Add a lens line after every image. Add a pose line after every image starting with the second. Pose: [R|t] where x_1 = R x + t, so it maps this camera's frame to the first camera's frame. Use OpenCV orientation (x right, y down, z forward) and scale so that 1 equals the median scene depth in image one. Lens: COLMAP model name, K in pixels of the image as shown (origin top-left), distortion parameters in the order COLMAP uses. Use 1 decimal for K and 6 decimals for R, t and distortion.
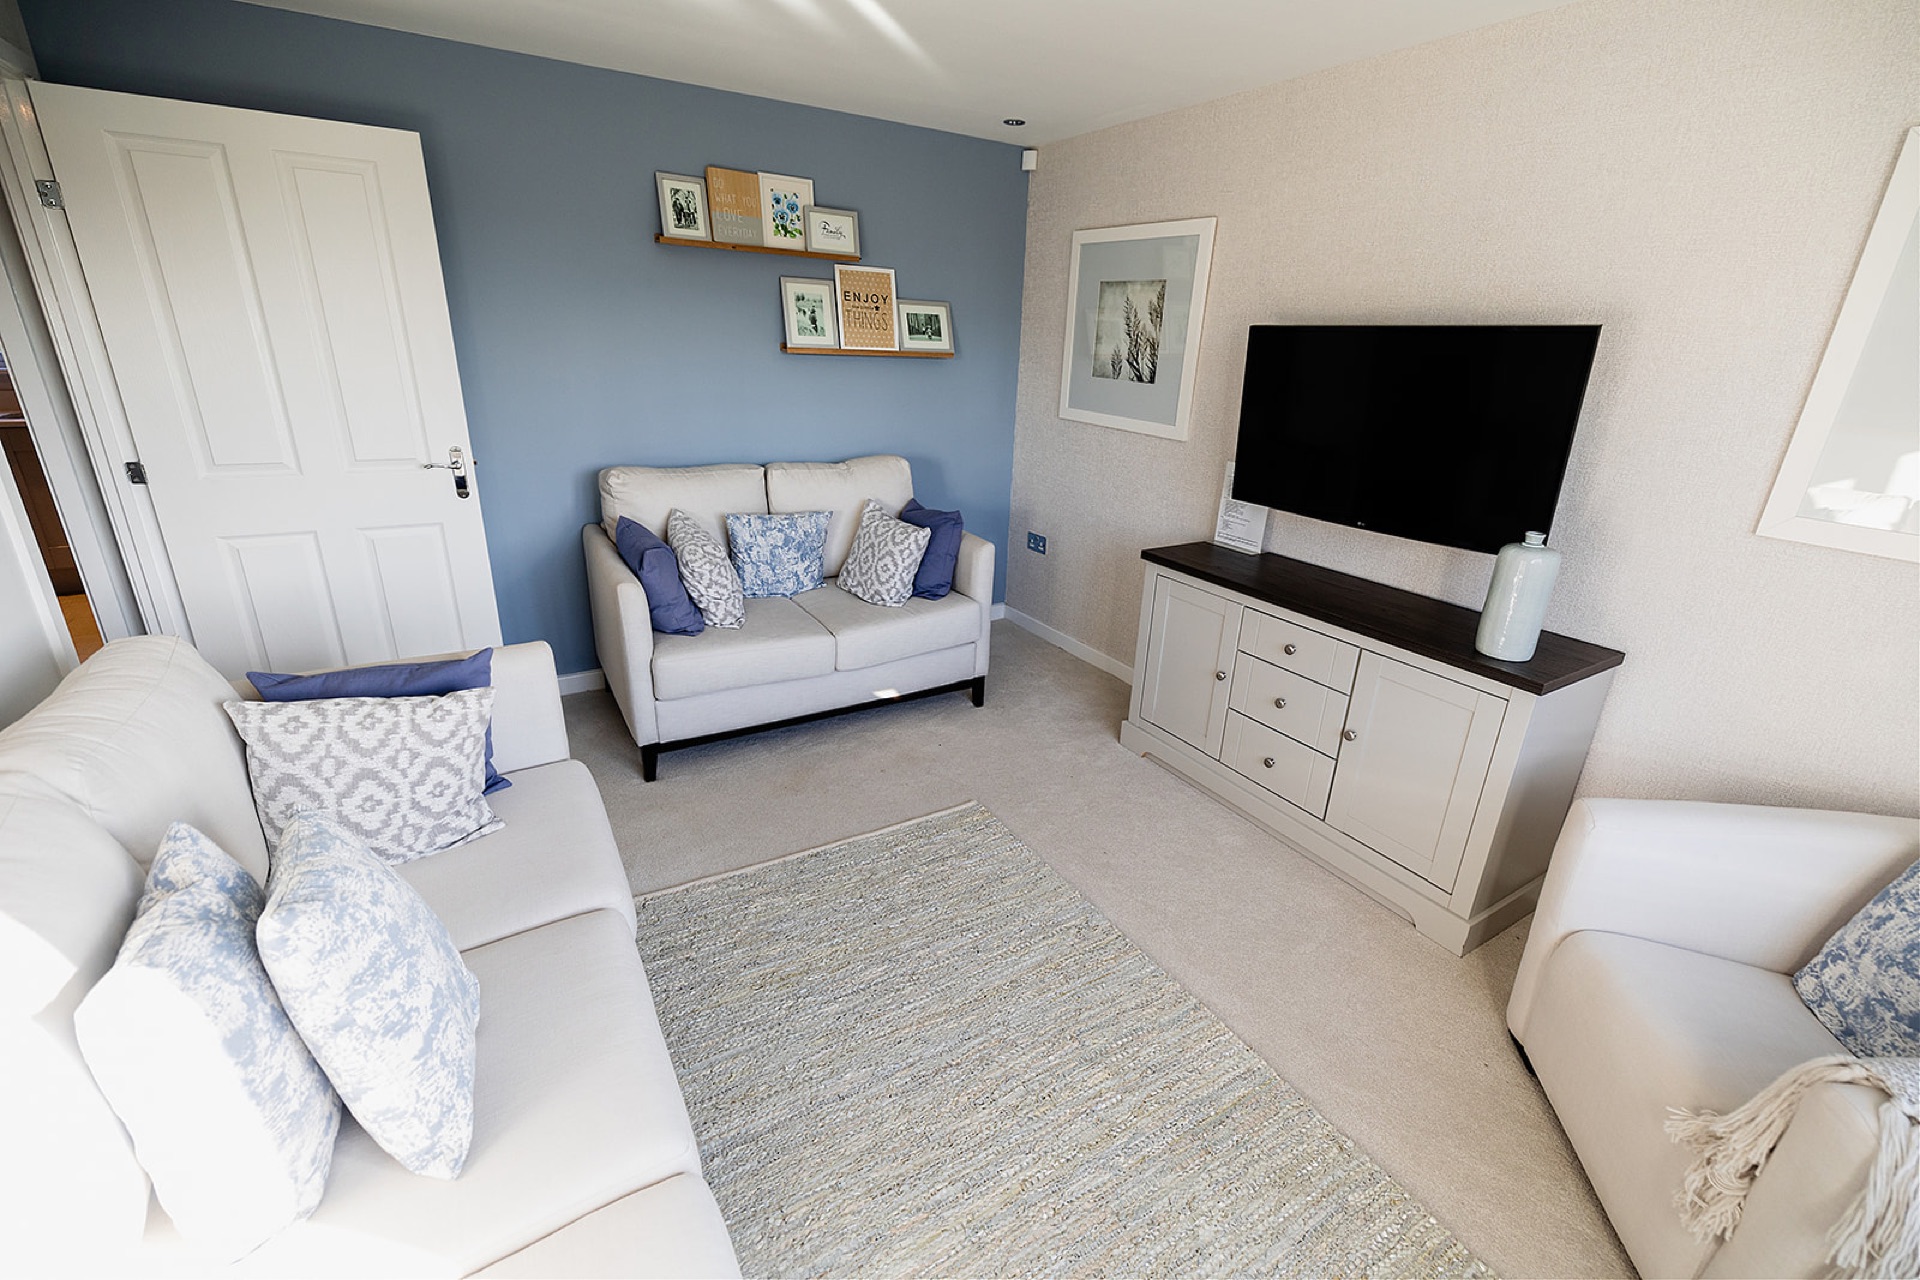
lens RADIAL K [[824.5, 0, 961.7], [0, 824.5, 645.8], [0, 0, 1]] dist [-0.004942, -0.000252]
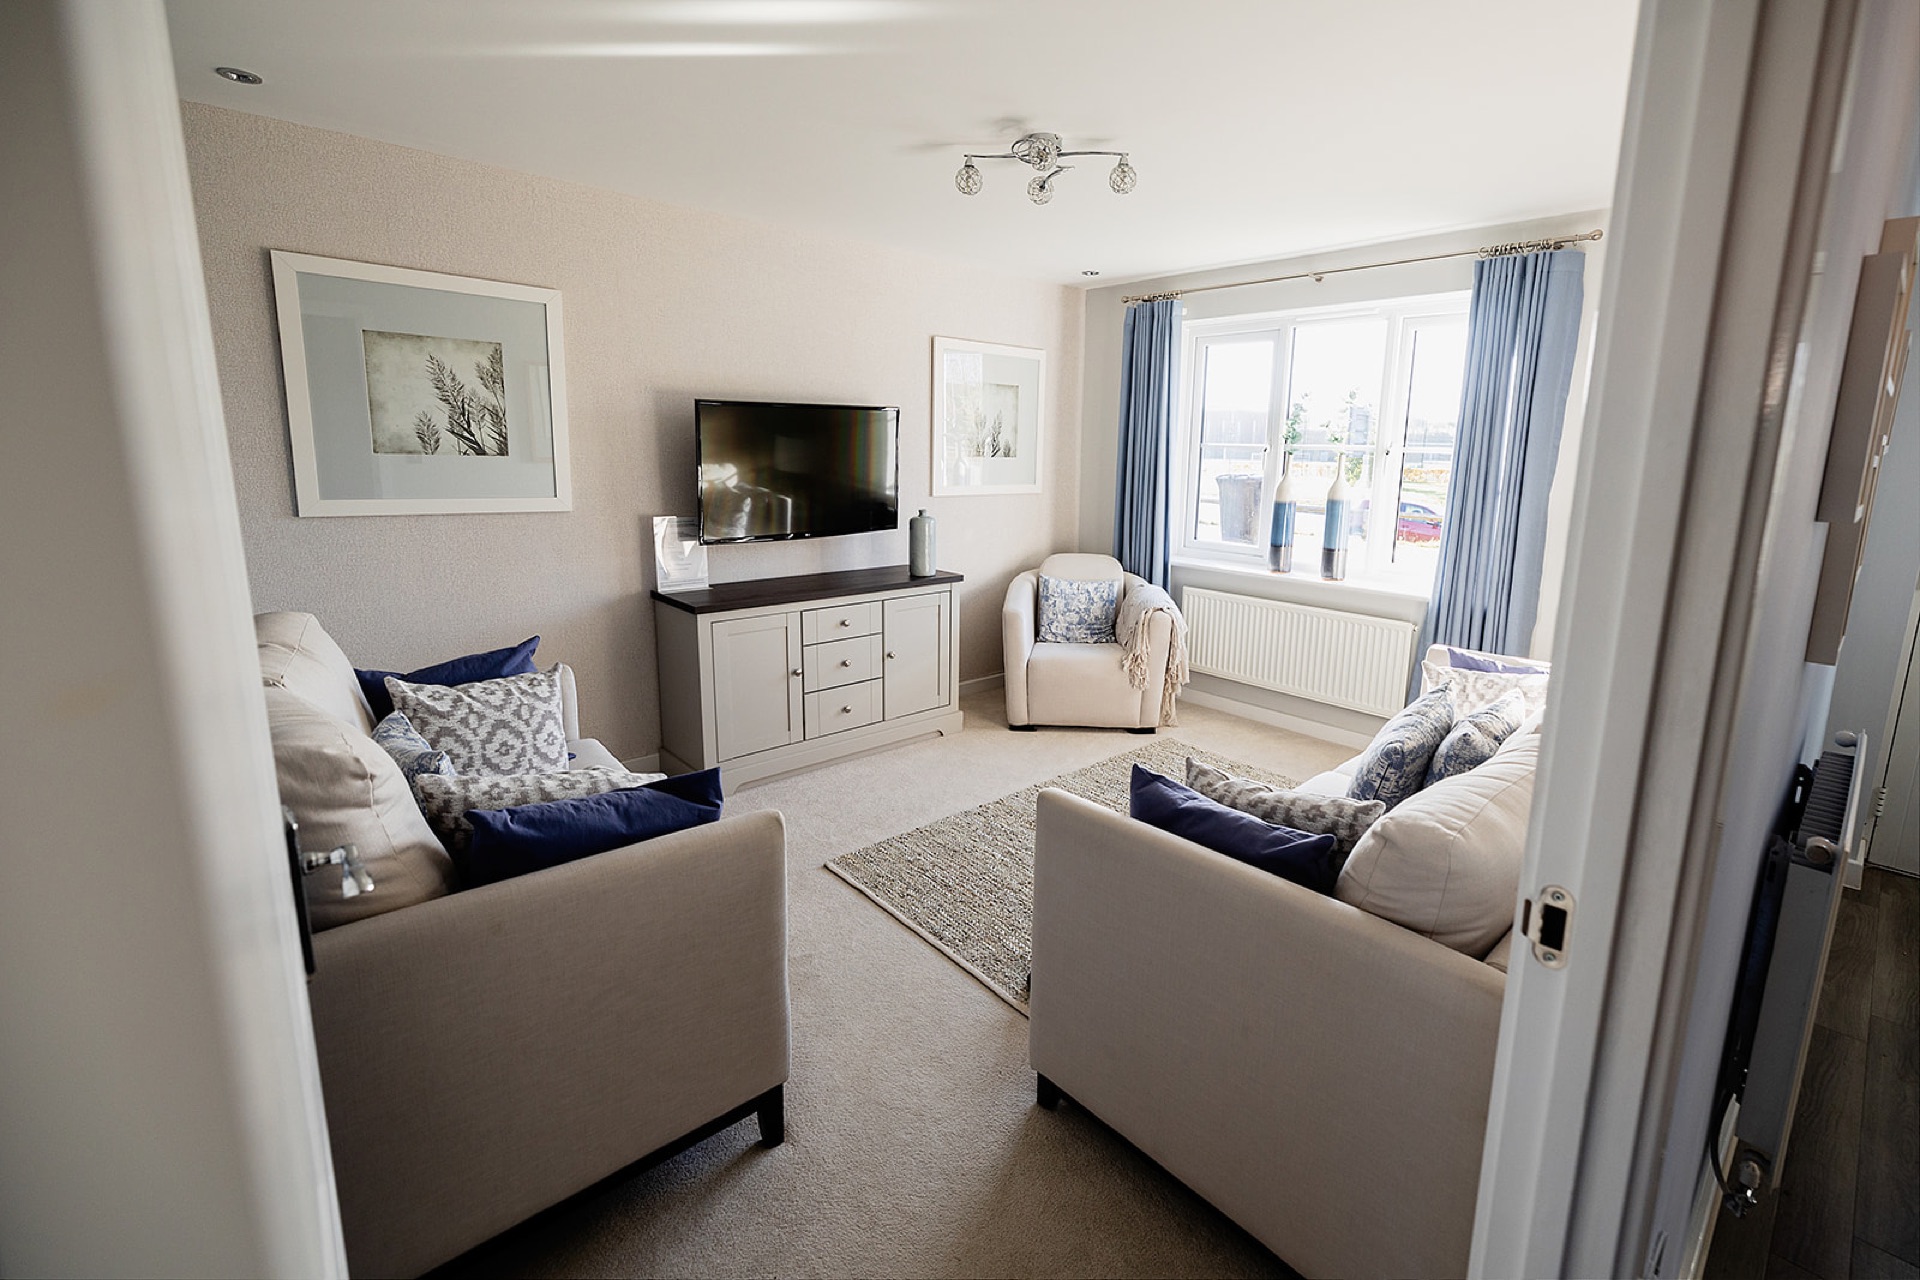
lens RADIAL K [[824.5, 0, 960.3], [0, 824.5, 631.7], [0, 0, 1]] dist [-0.004942, -0.000252]
pose [[-0.153909, -0.260954, 0.953003, -0.738895], [0.325442, 0.897291, 0.298257, -0.255569], [-0.932952, 0.356051, -0.053176, 0.665323]]
